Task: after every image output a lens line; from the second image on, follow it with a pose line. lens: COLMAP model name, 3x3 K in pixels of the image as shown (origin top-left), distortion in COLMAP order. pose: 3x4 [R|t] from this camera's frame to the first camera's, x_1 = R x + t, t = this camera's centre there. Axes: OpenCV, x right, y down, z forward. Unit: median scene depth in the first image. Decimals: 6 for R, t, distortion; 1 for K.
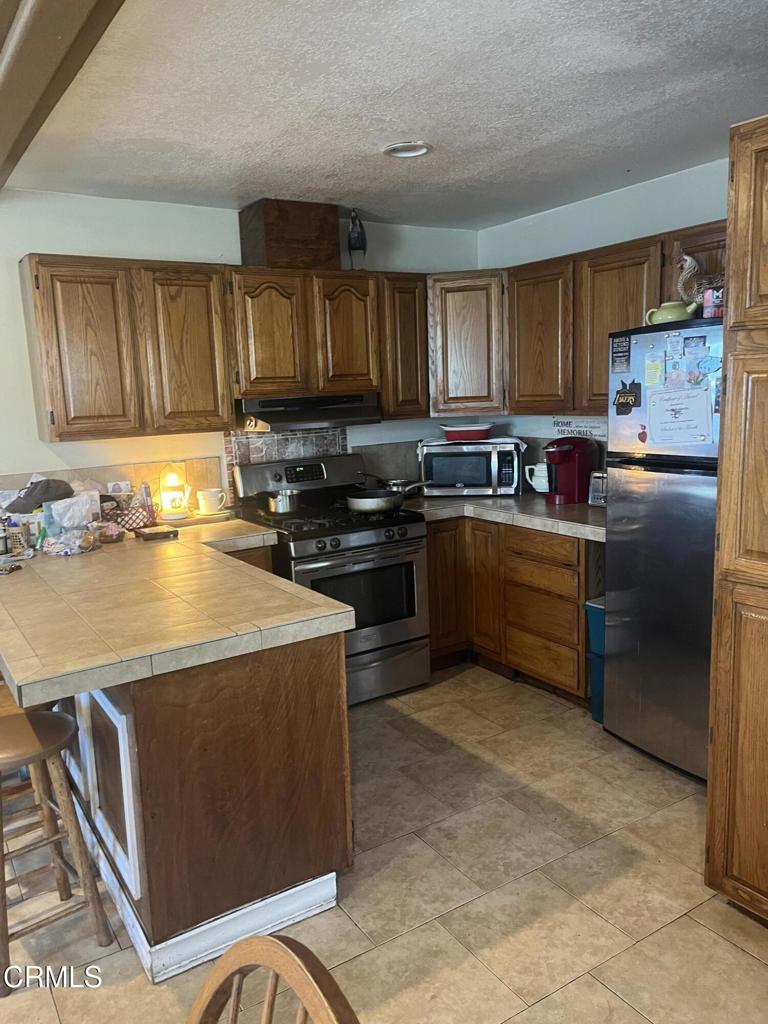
lens RADIAL K [[774.1, 0, 383.4], [0, 774.1, 515.3], [0, 0, 1]] dist [0.062557, -0.079656]
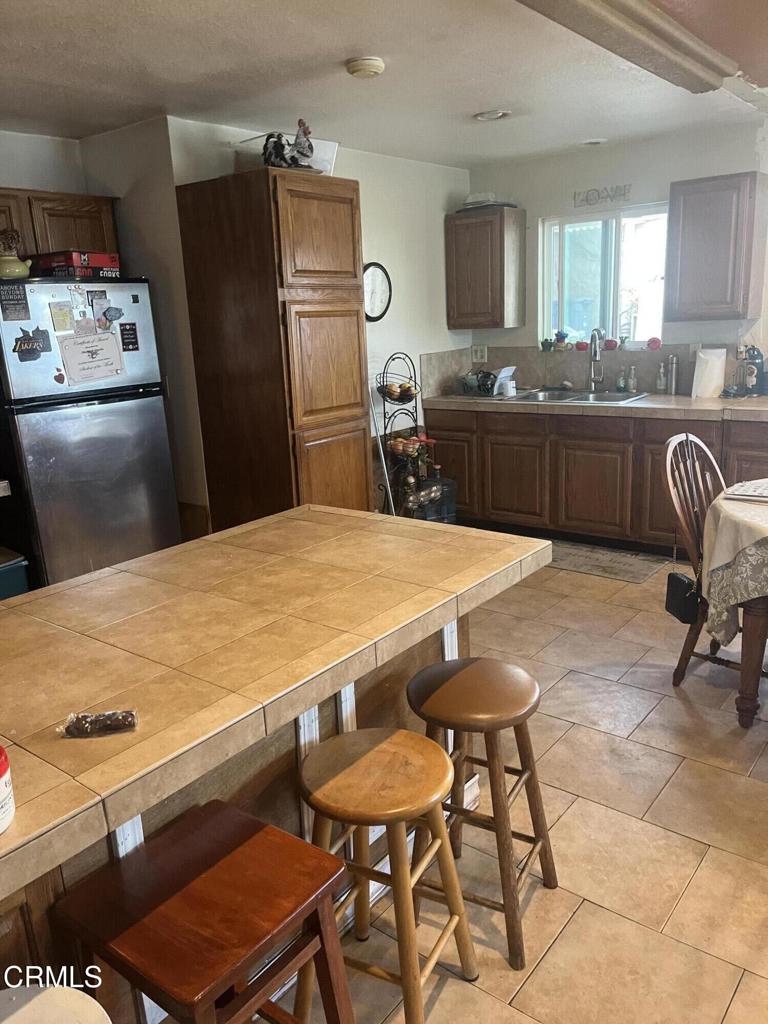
lens RADIAL K [[774.1, 0, 384.2], [0, 774.1, 510.2], [0, 0, 1]] dist [0.062557, -0.079656]
pose [[-0.316253, -0.184205, 0.930620, -0.959548], [0.219968, 0.939995, 0.260813, -0.123355], [-0.922821, 0.287189, -0.256757, 0.993158]]
